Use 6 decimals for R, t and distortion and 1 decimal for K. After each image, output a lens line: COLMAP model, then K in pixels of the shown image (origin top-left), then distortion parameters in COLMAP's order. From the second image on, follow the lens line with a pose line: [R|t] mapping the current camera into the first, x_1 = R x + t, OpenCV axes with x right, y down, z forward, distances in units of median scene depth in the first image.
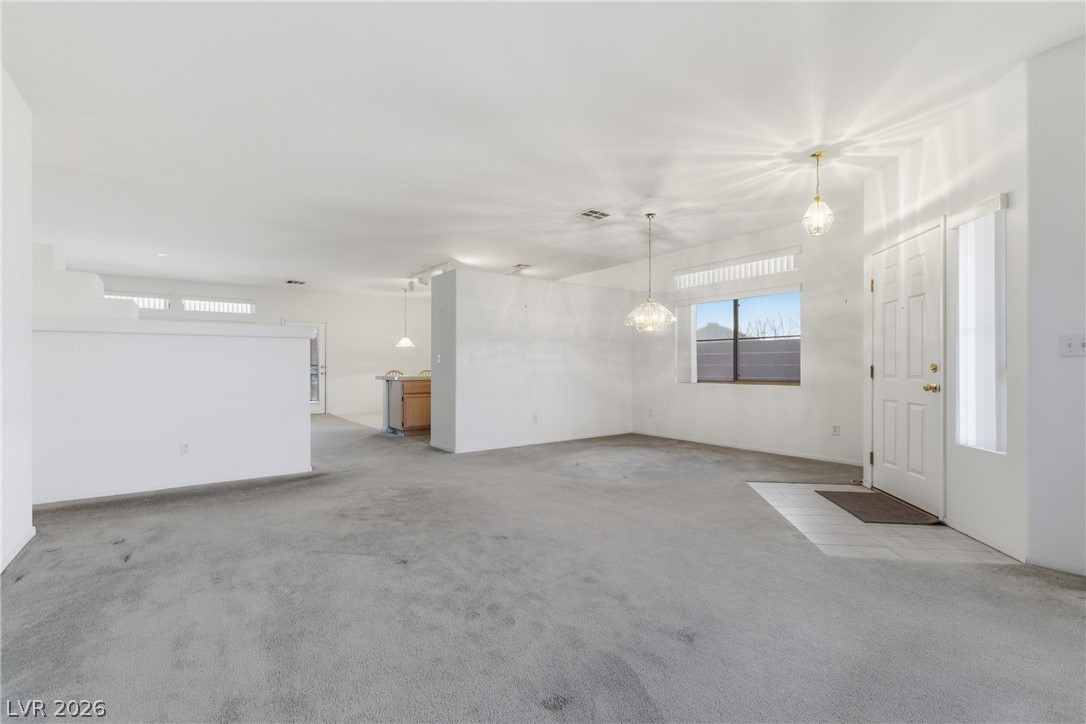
lens RADIAL K [[487.2, 0, 541.5], [0, 487.2, 364.1], [0, 0, 1]] dist [-0.000196, -0.000114]
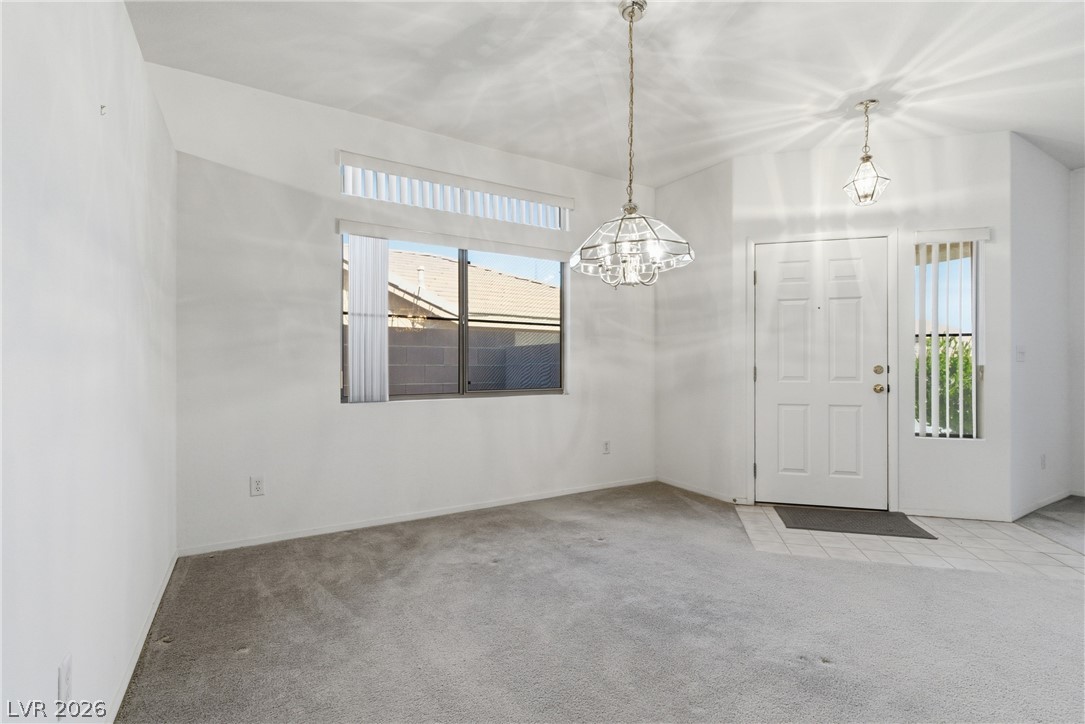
lens RADIAL K [[487.1, 0, 545.8], [0, 487.1, 364.2], [0, 0, 1]] dist [0.000894, -0.000375]
pose [[0.098201, 0.000962, 0.995166, -0.245595], [-0.006552, 0.999978, -0.000321, 0.001213], [-0.995145, -0.006488, 0.098206, 1.262776]]
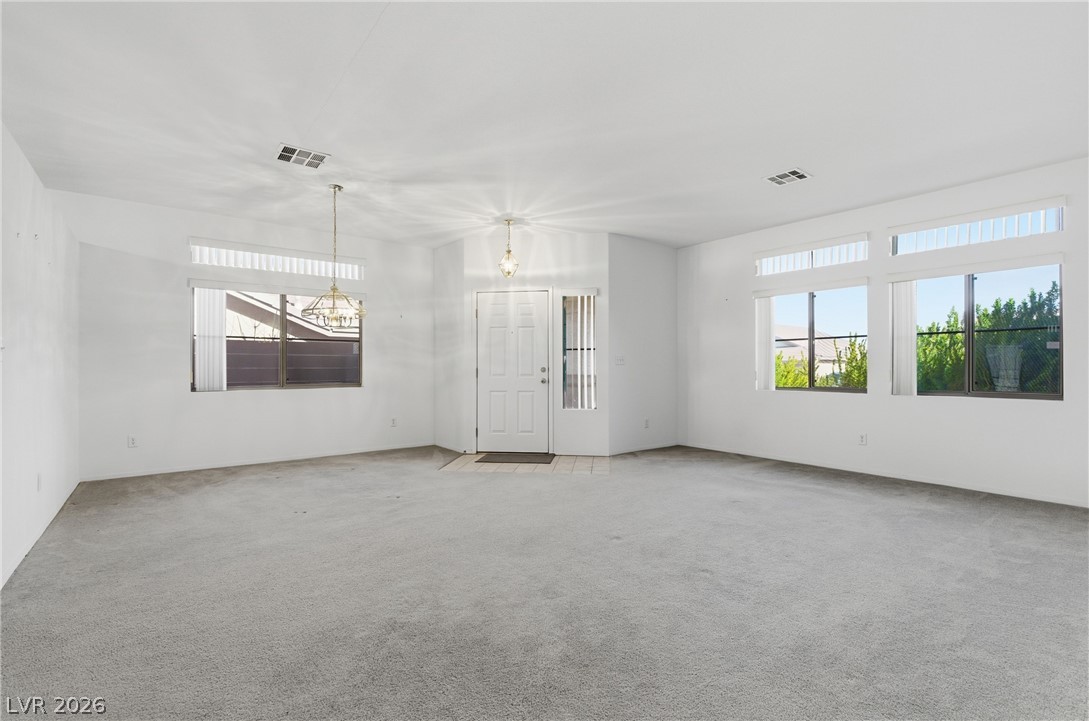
lens RADIAL K [[486.4, 0, 549.8], [0, 486.4, 365.2], [0, 0, 1]] dist [-0.000993, -0.000748]
pose [[-0.031102, 0.006952, 0.999492, -0.754332], [-0.002492, 0.999972, -0.007033, 0.003487], [-0.999513, -0.002709, -0.031083, 0.807439]]
